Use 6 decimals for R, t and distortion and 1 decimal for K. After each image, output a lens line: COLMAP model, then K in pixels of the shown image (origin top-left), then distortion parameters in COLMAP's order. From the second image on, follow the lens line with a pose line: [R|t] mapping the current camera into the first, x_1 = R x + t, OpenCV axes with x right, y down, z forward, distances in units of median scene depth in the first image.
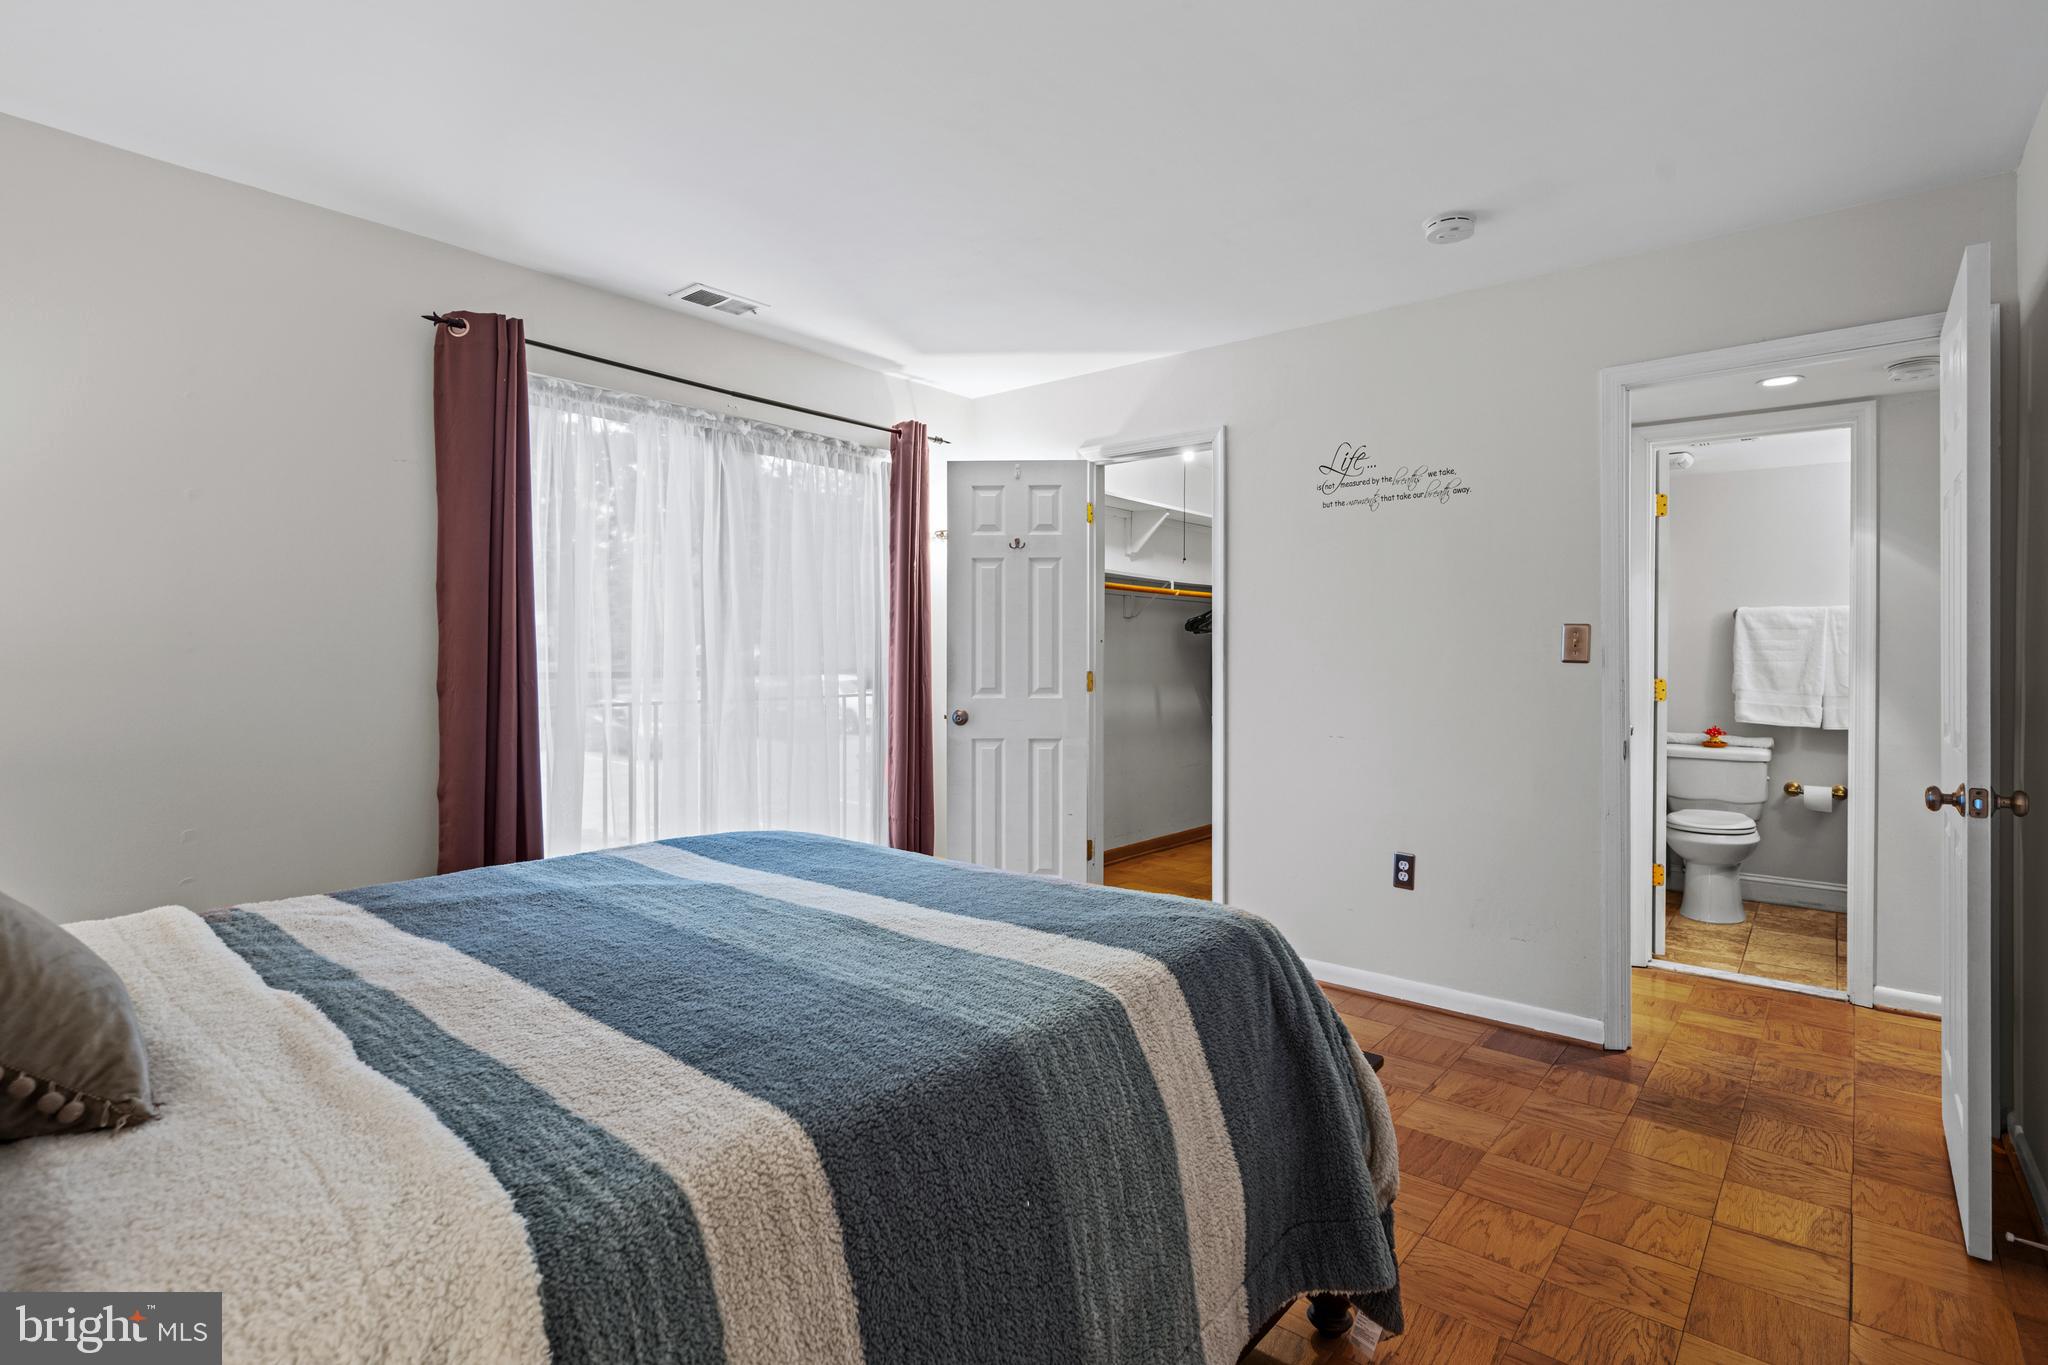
lens RADIAL K [[1010.7, 0, 1027.9], [0, 1010.7, 672.6], [0, 0, 1]] dist [0.004351, -0.000166]
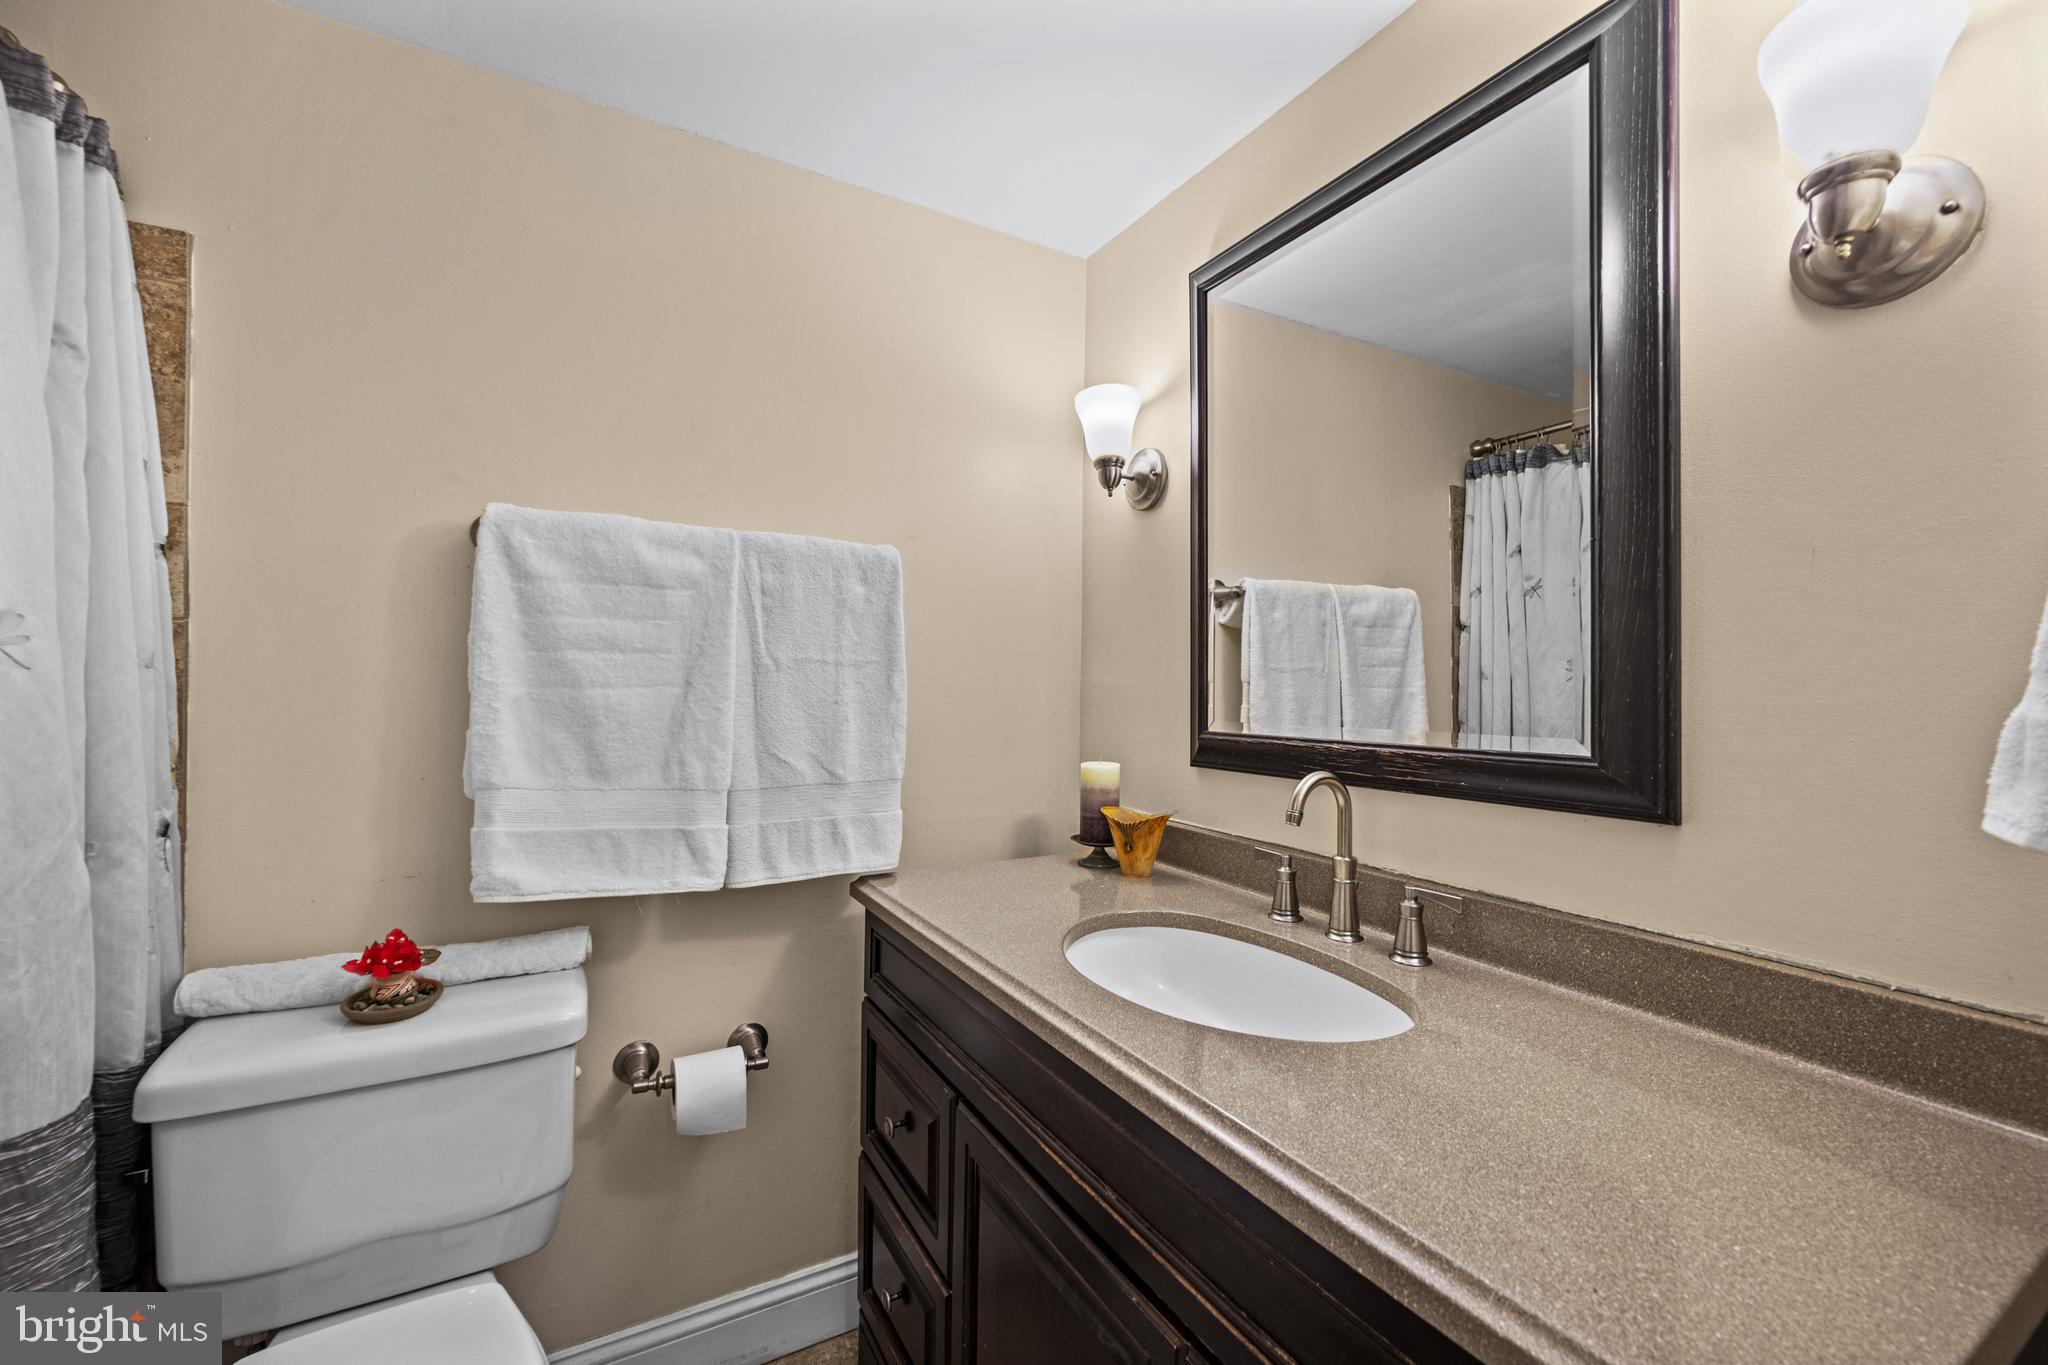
lens RADIAL K [[816.0, 0, 1029.0], [0, 816.0, 674.2], [0, 0, 1]] dist [-0.000260, 0.000069]
pose [[0.360171, 0.003597, 0.932879, 0.551639], [-0.002356, 0.999993, -0.002946, -0.014688], [-0.932883, -0.001137, 0.360177, 0.787280]]
